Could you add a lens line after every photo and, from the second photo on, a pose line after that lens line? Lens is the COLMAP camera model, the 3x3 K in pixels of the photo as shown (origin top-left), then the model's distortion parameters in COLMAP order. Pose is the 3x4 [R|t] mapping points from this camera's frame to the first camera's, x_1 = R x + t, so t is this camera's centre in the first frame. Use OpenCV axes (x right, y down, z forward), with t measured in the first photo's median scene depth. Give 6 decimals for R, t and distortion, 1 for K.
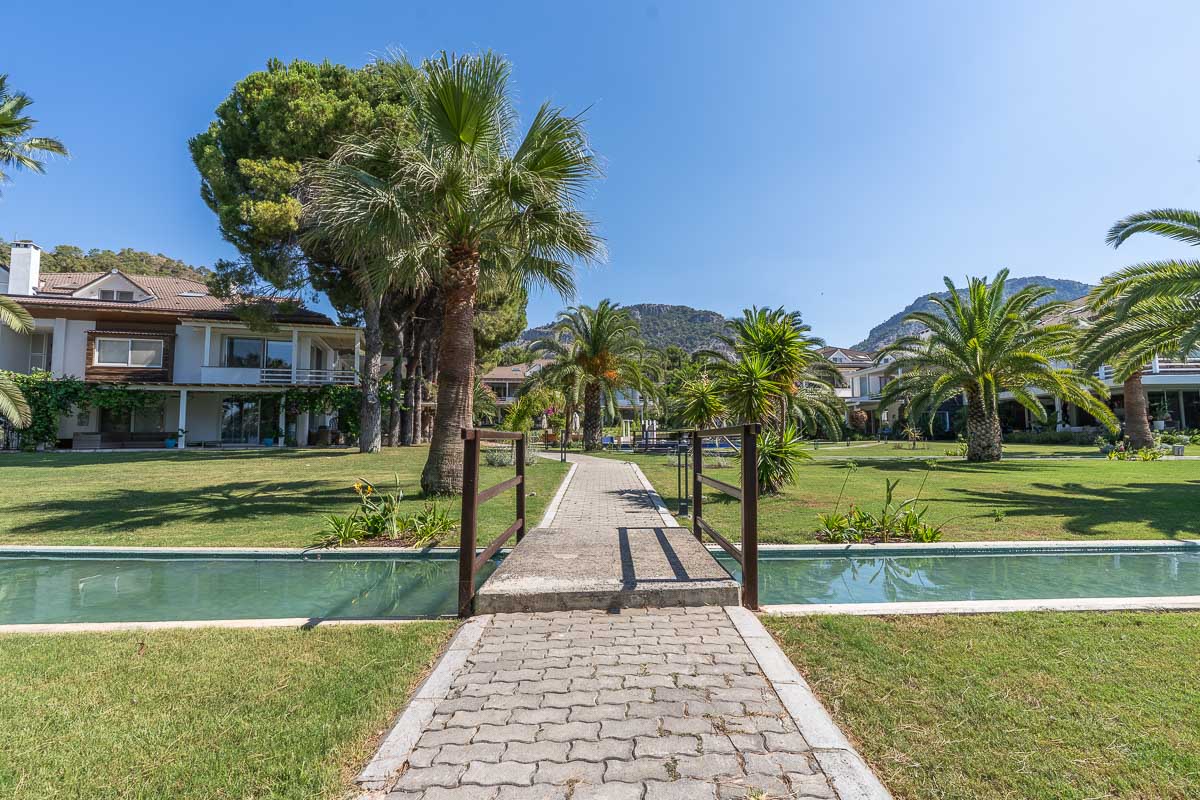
lens RADIAL K [[546.2, 0, 602.1], [0, 546.2, 398.0], [0, 0, 1]] dist [-0.012504, 0.002796]
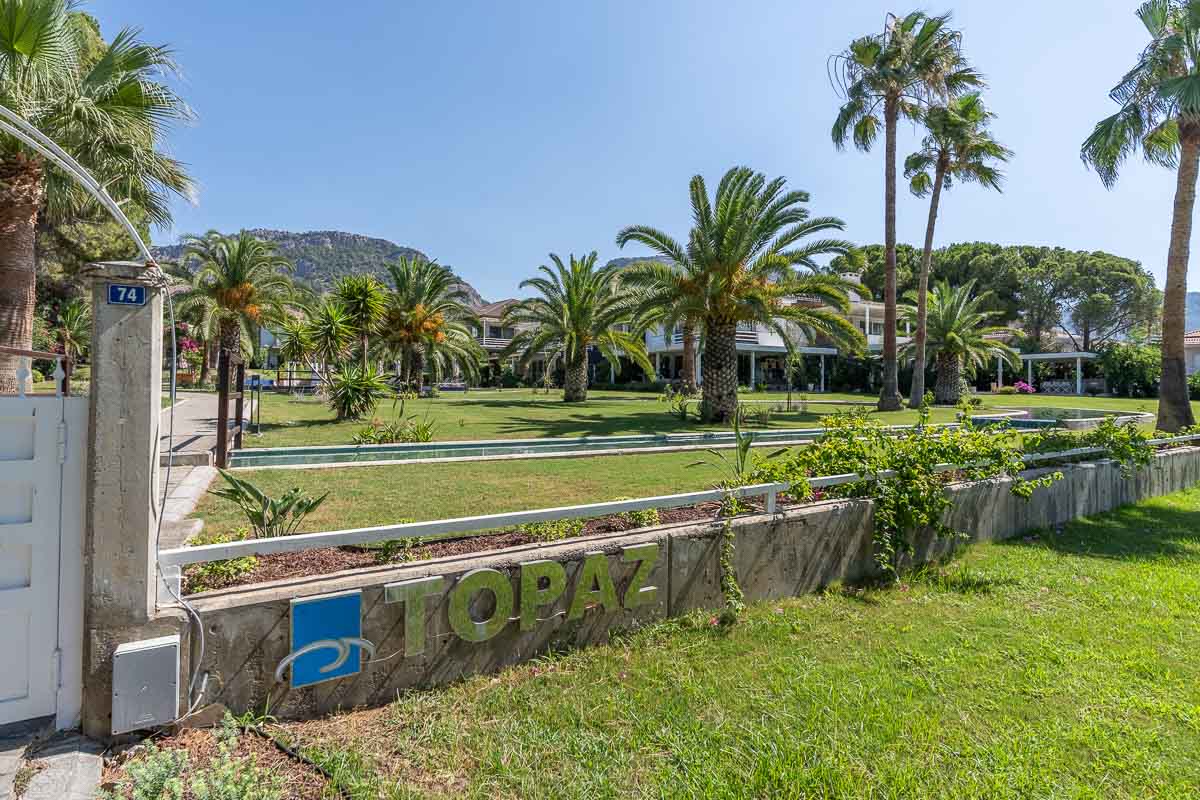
lens RADIAL K [[576.3, 0, 570.0], [0, 576.3, 385.2], [0, 0, 1]] dist [-0.006025, -0.001896]
pose [[0.892767, 0.019460, 0.450098, 0.152497], [-0.050838, 0.997037, 0.057729, 0.002272], [-0.447641, -0.074420, 0.891111, -0.323293]]
